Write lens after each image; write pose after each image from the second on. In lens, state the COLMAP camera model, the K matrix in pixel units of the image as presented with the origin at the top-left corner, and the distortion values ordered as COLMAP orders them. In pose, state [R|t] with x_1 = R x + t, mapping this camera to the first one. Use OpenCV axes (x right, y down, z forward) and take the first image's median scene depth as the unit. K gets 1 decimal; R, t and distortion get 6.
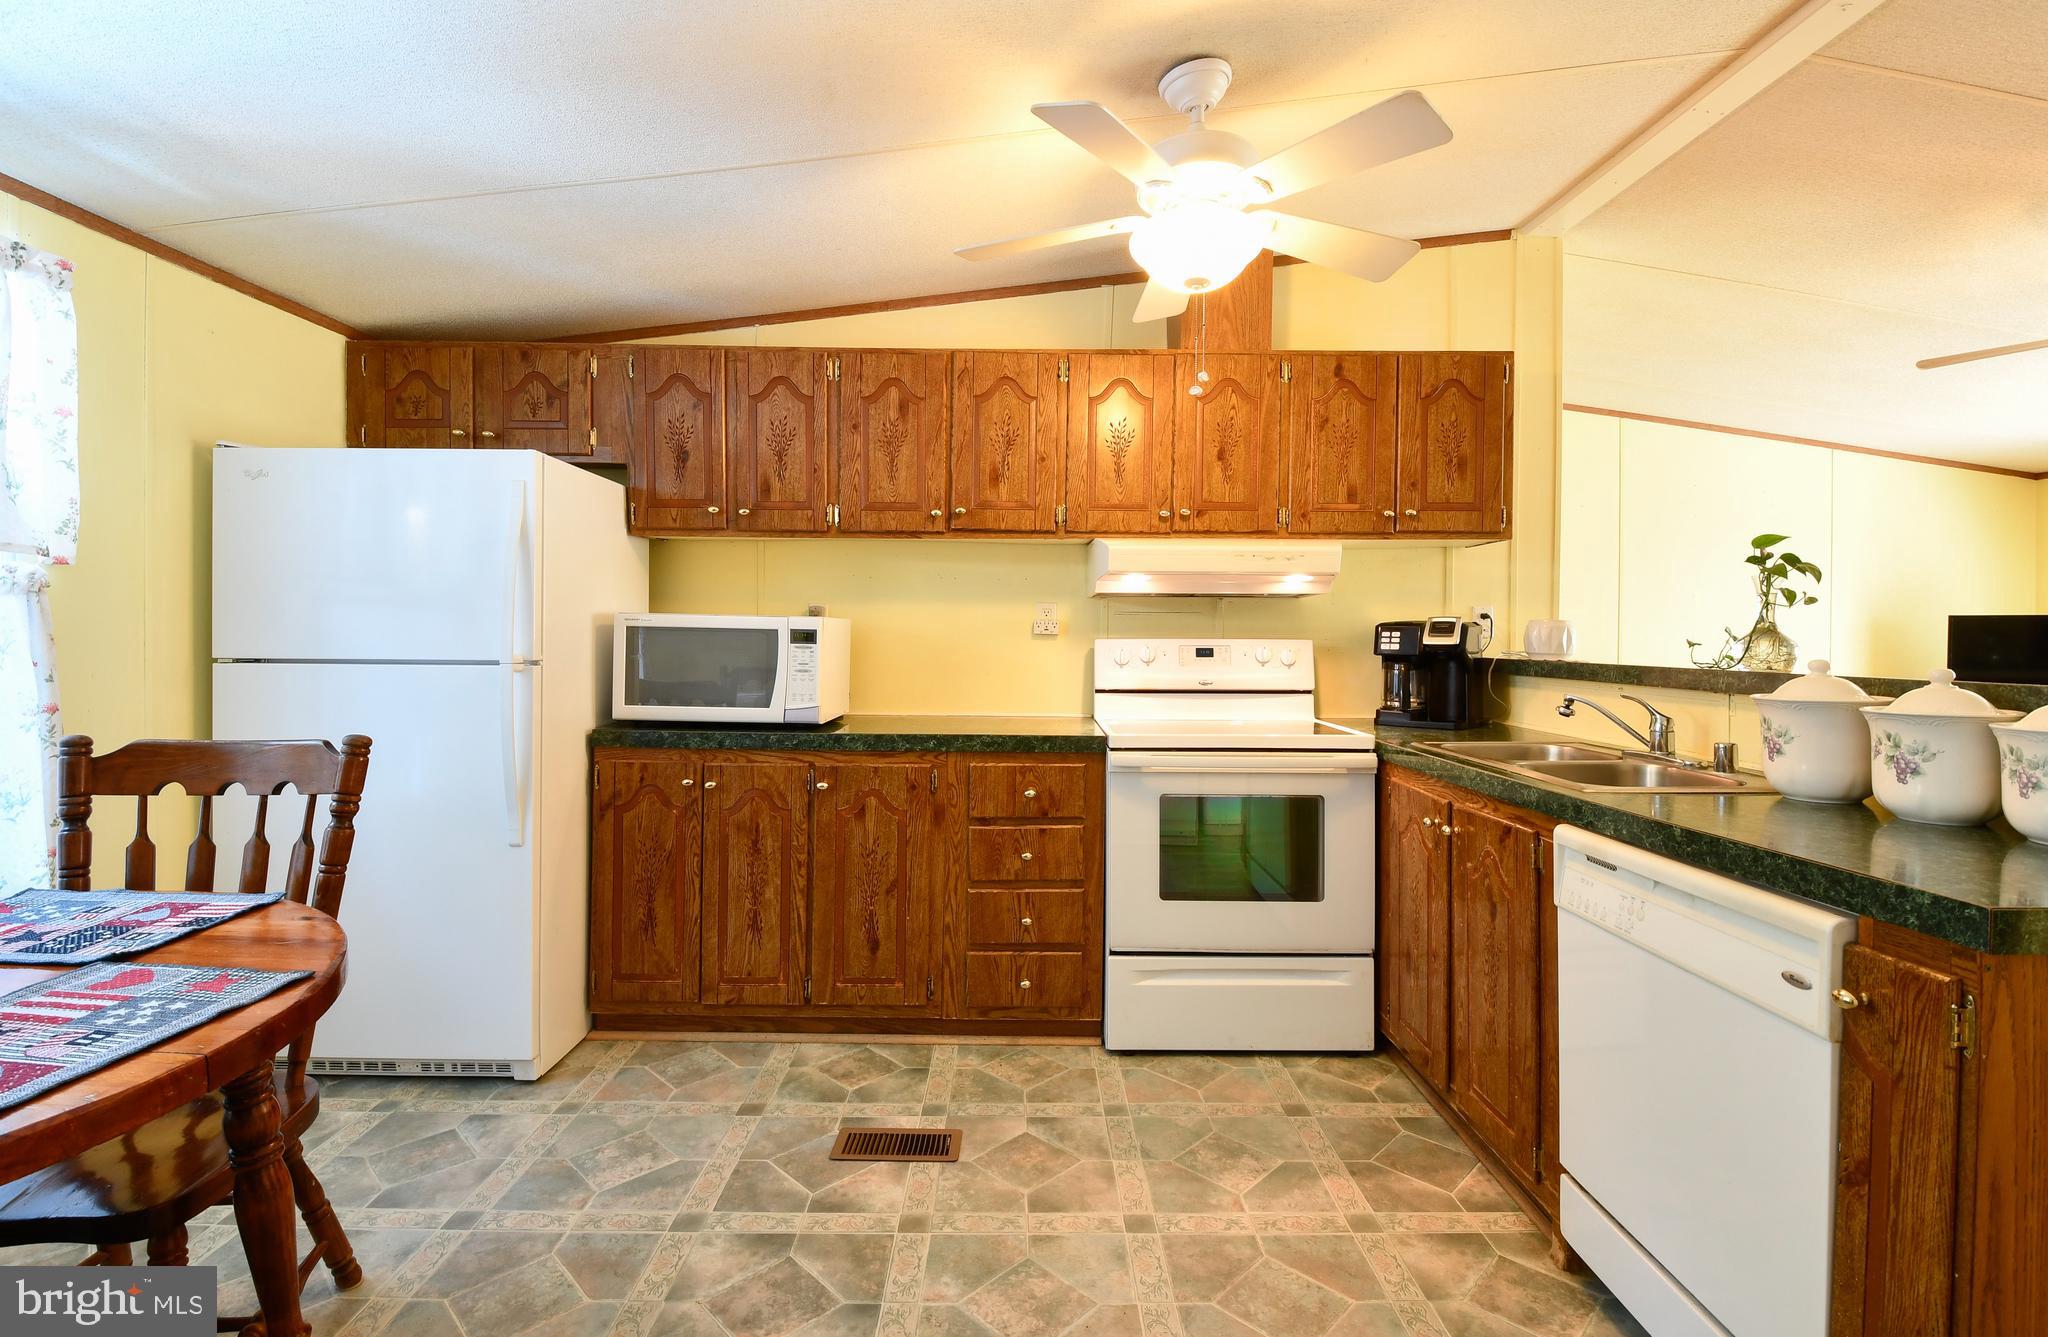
lens RADIAL K [[936.9, 0, 1040.8], [0, 936.9, 648.1], [0, 0, 1]] dist [0.033168, -0.032788]
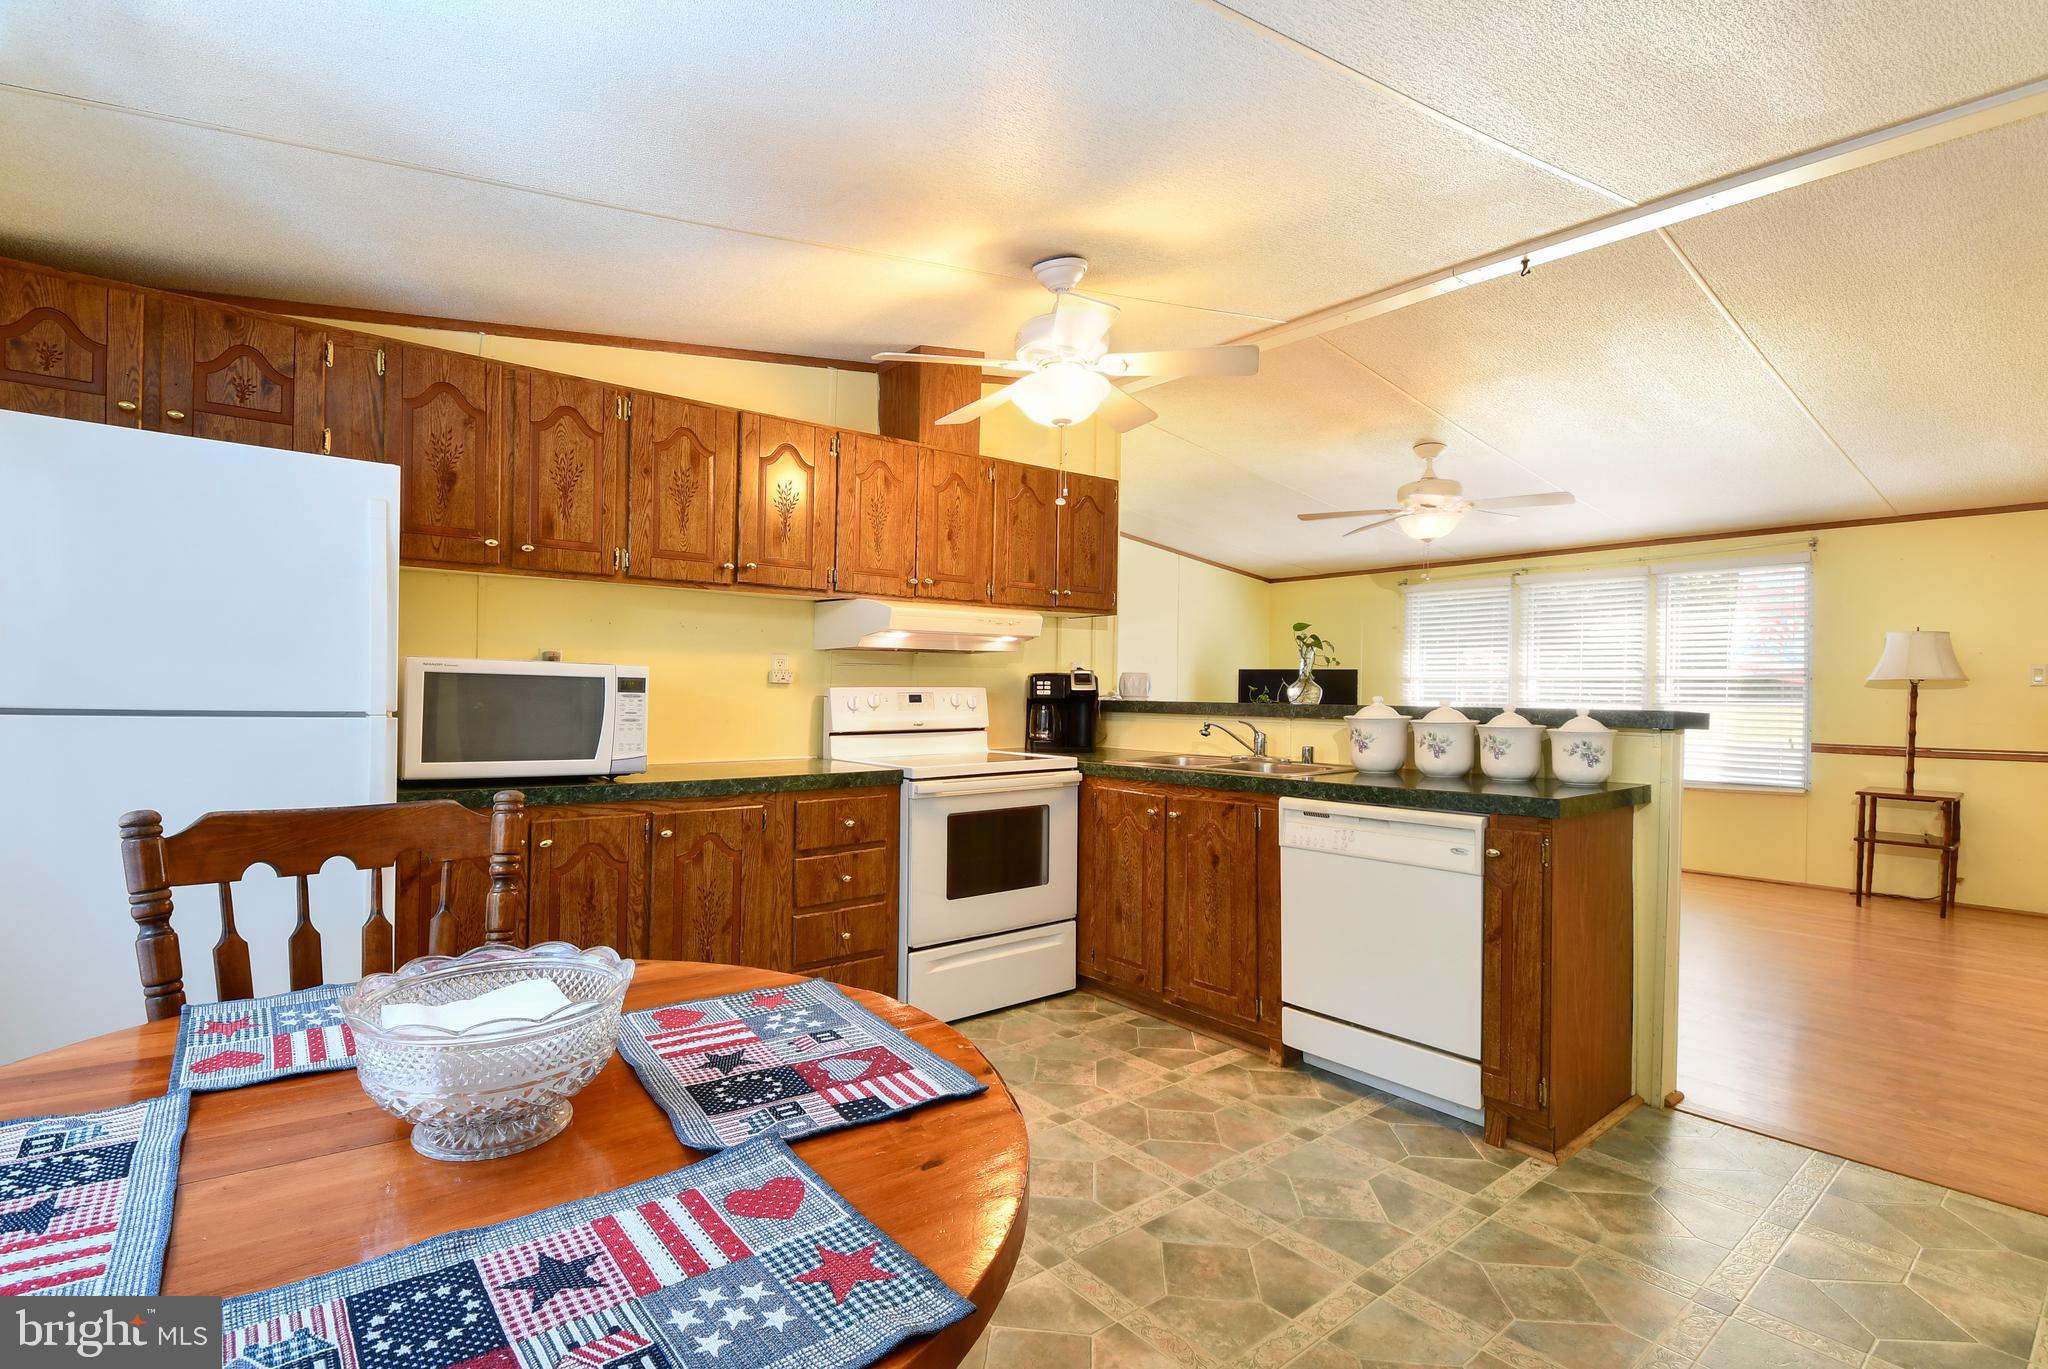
lens RADIAL K [[948.4, 0, 973.6], [0, 948.4, 715.2], [0, 0, 1]] dist [0.027213, 0.000178]
pose [[0.799763, -0.018538, 0.600030, -0.568574], [0.009582, 0.999790, 0.018117, 0.005390], [-0.600239, -0.008740, 0.799773, -0.006296]]
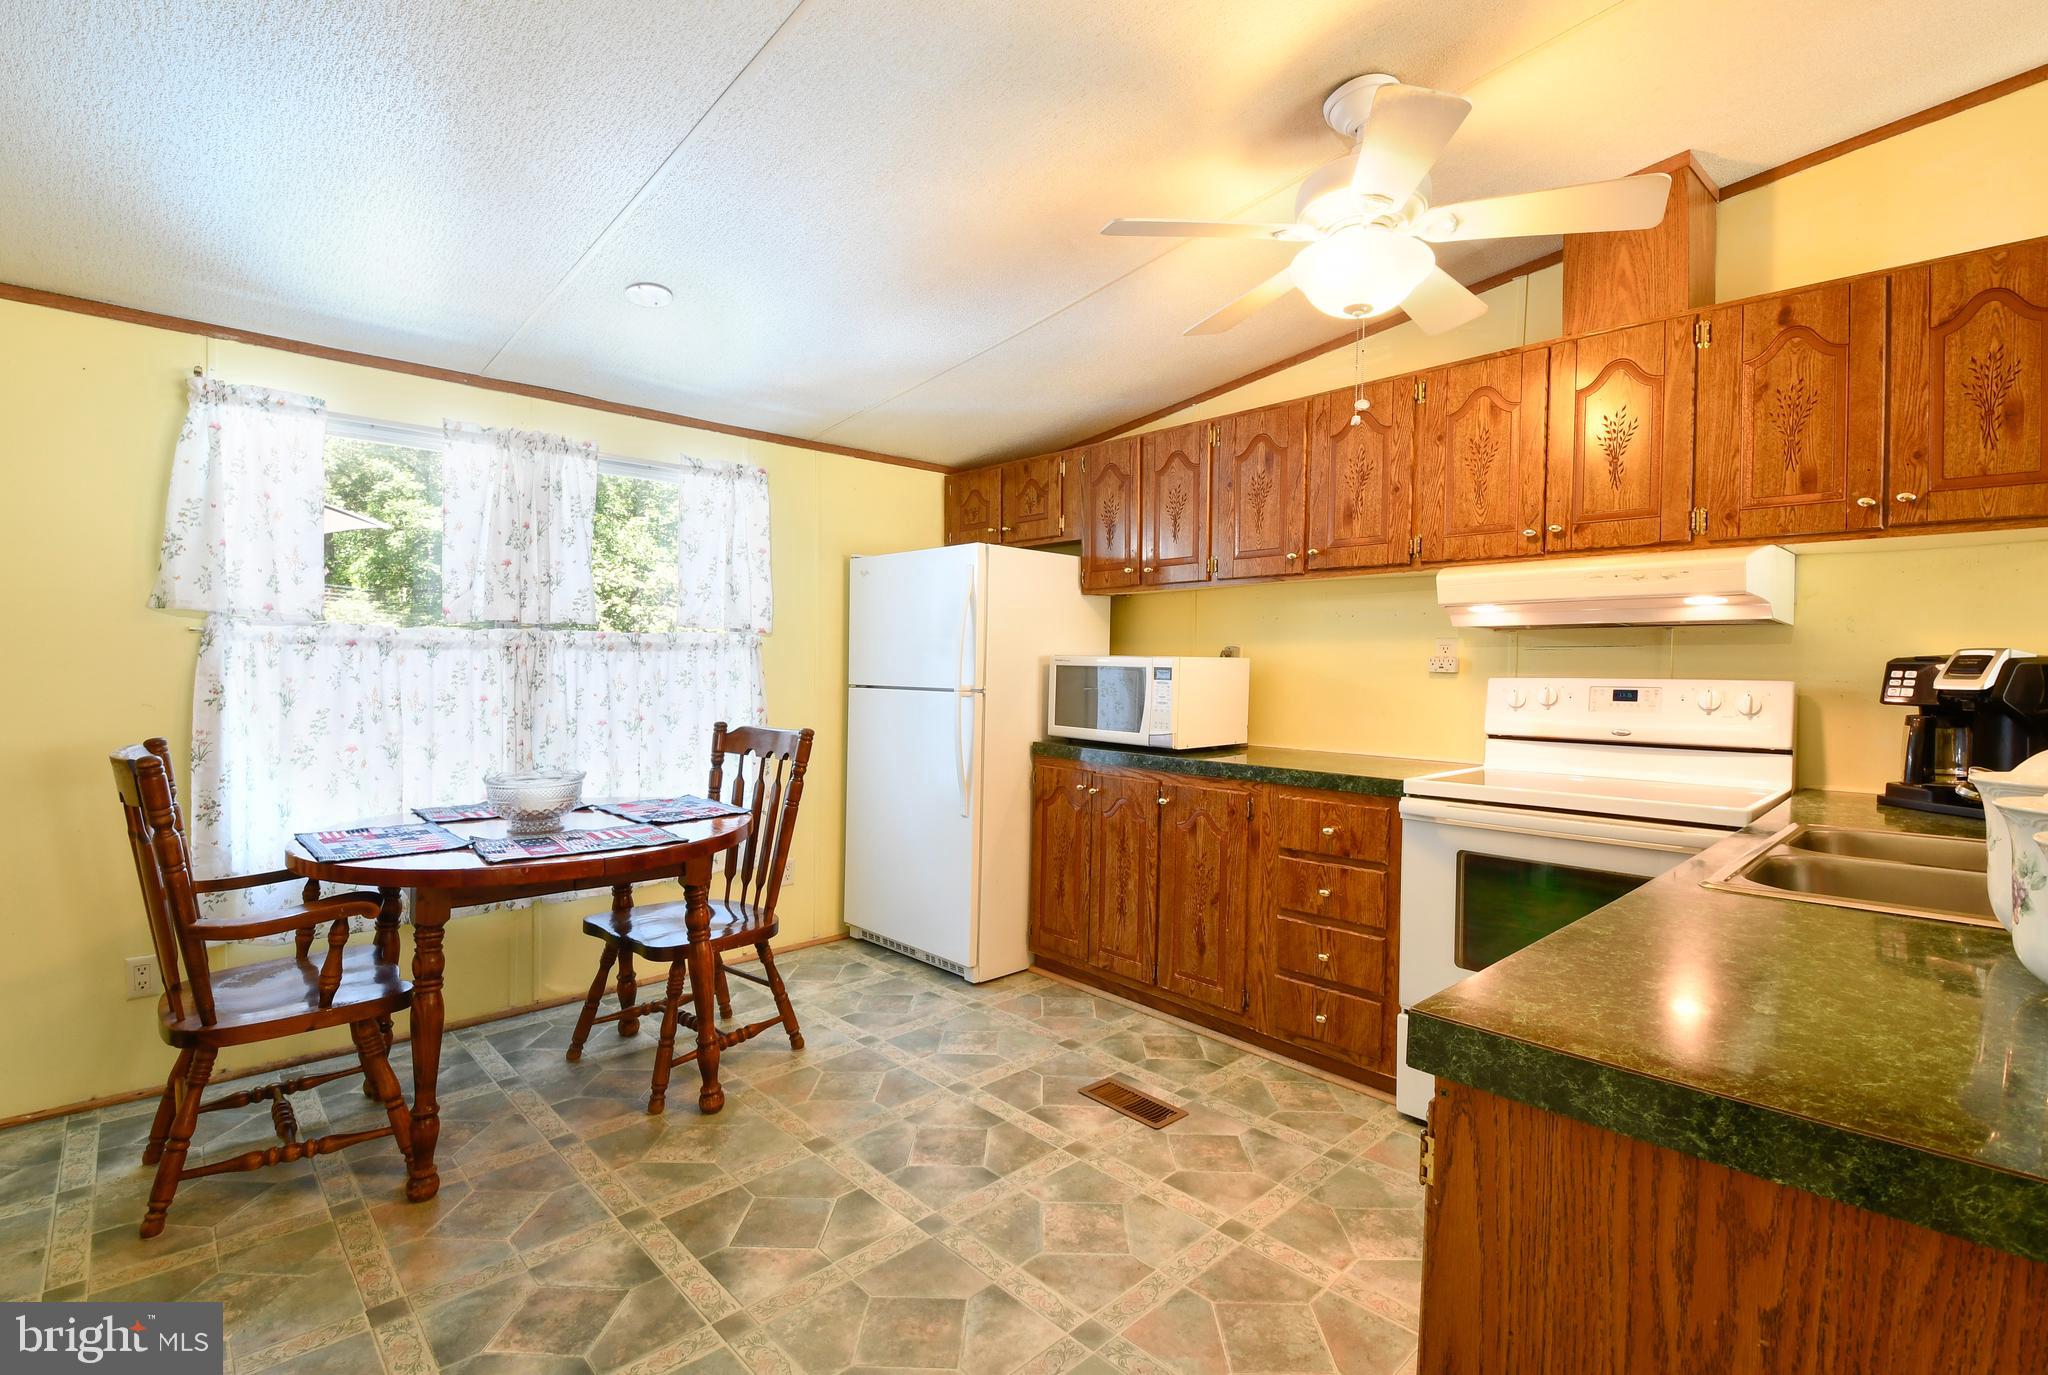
lens RADIAL K [[932.6, 0, 1007.7], [0, 932.6, 683.5], [0, 0, 1]] dist [0.040432, -0.037636]
pose [[0.683337, 0.012469, -0.729996, 0.476421], [-0.014431, 0.999889, 0.003570, -0.001151], [0.729960, 0.008095, 0.683442, 0.061096]]
